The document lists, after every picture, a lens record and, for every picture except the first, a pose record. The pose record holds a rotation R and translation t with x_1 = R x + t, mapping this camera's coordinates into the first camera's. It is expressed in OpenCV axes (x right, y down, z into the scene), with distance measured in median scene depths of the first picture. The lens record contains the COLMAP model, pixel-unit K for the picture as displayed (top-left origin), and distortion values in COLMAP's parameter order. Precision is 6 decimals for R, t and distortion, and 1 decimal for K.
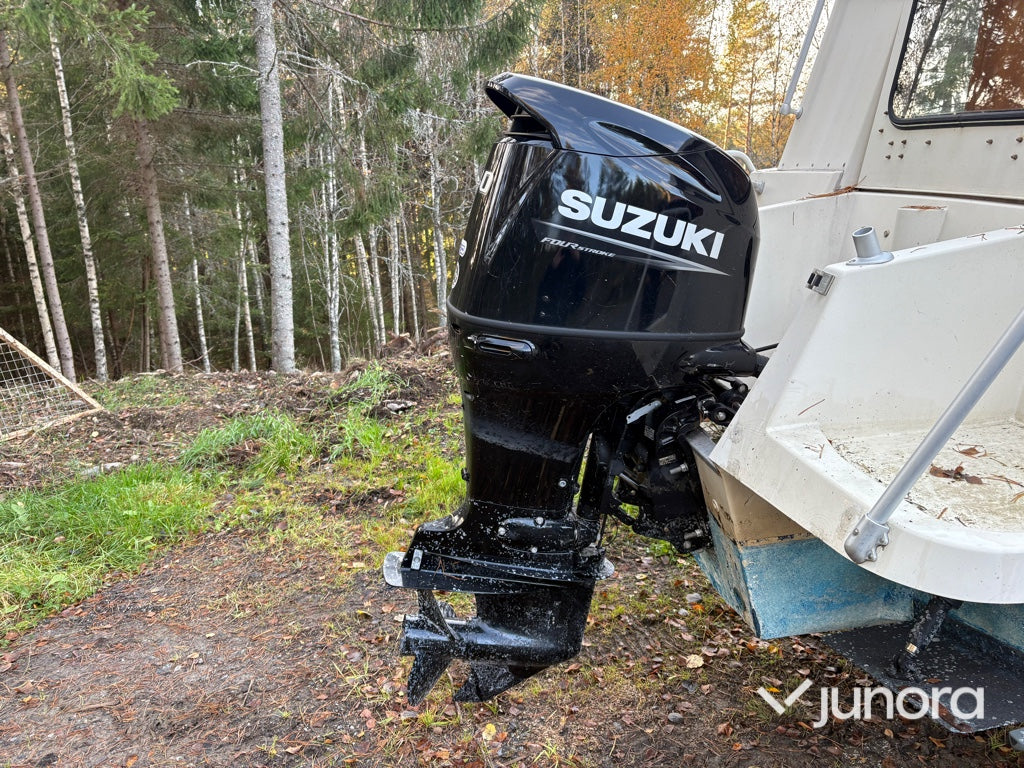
lens RADIAL K [[772.5, 0, 515.2], [0, 772.5, 361.9], [0, 0, 1]] dist [0.063817, -0.055728]
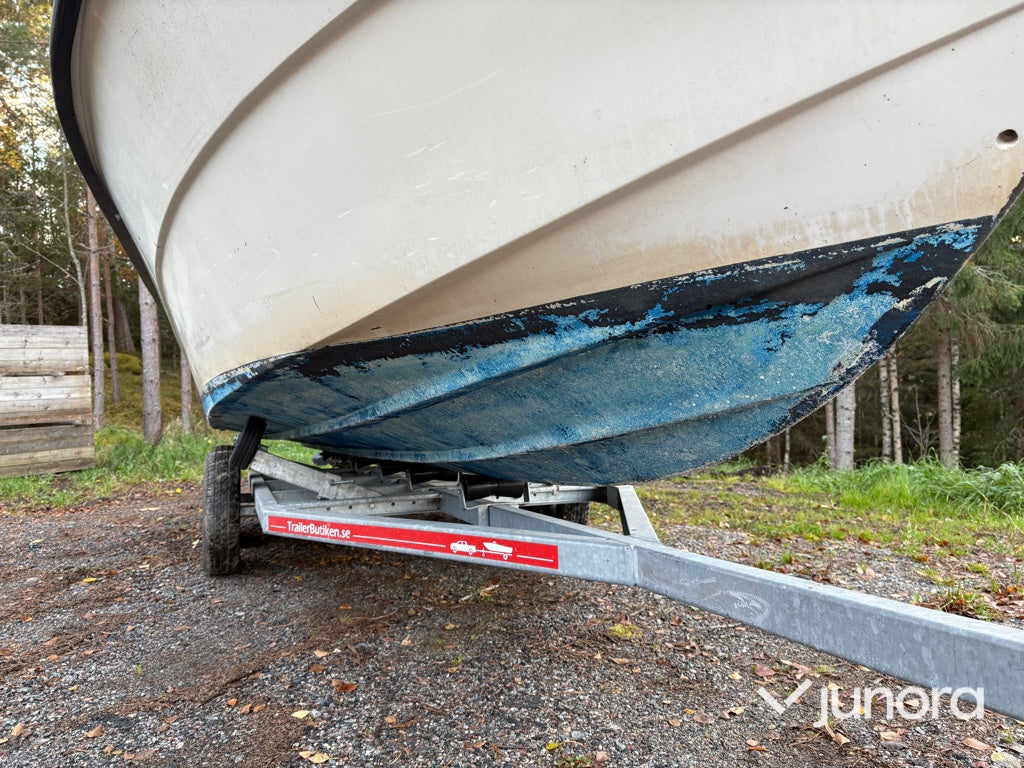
lens RADIAL K [[772.5, 0, 505.8], [0, 772.5, 388.1], [0, 0, 1]] dist [0.063817, -0.055728]
pose [[0.172356, 0.022690, -0.984773, 3.427770], [-0.218307, 0.975753, -0.015726, -0.011766], [0.960539, 0.217693, 0.173131, 1.062689]]
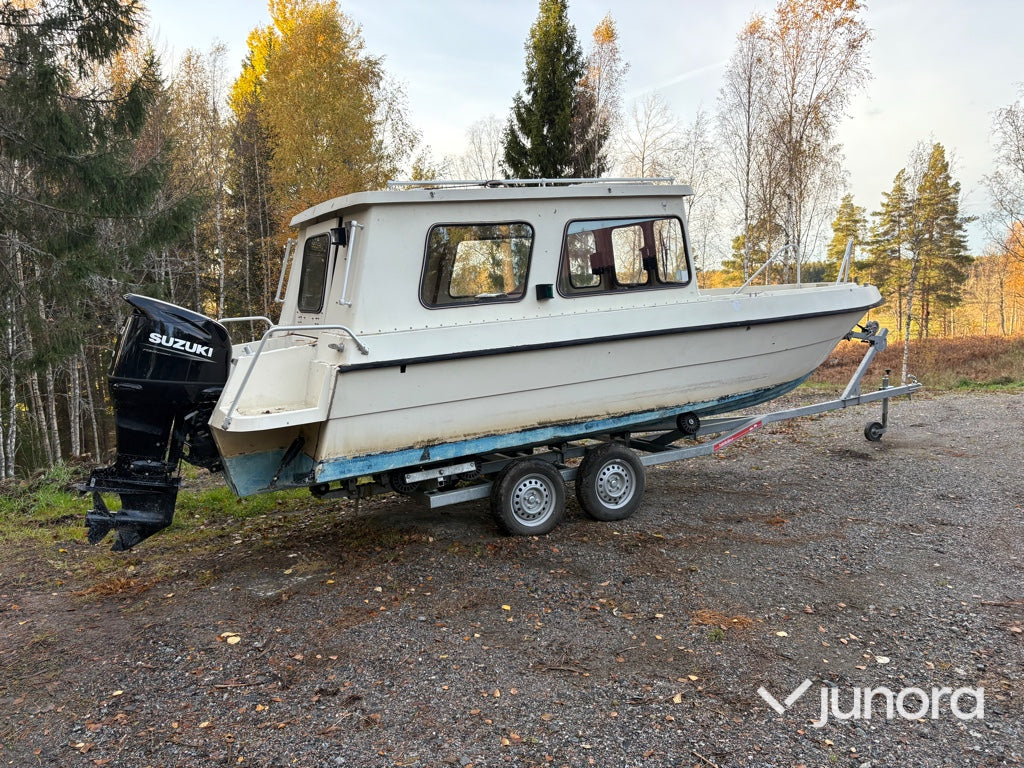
lens RADIAL K [[772.5, 0, 510.6], [0, 772.5, 382.3], [0, 0, 1]] dist [0.063817, -0.055728]
pose [[0.936350, -0.021960, 0.350381, 0.238185], [0.077156, 0.986512, -0.144361, 0.392228], [-0.342485, 0.162206, 0.925415, -1.727508]]
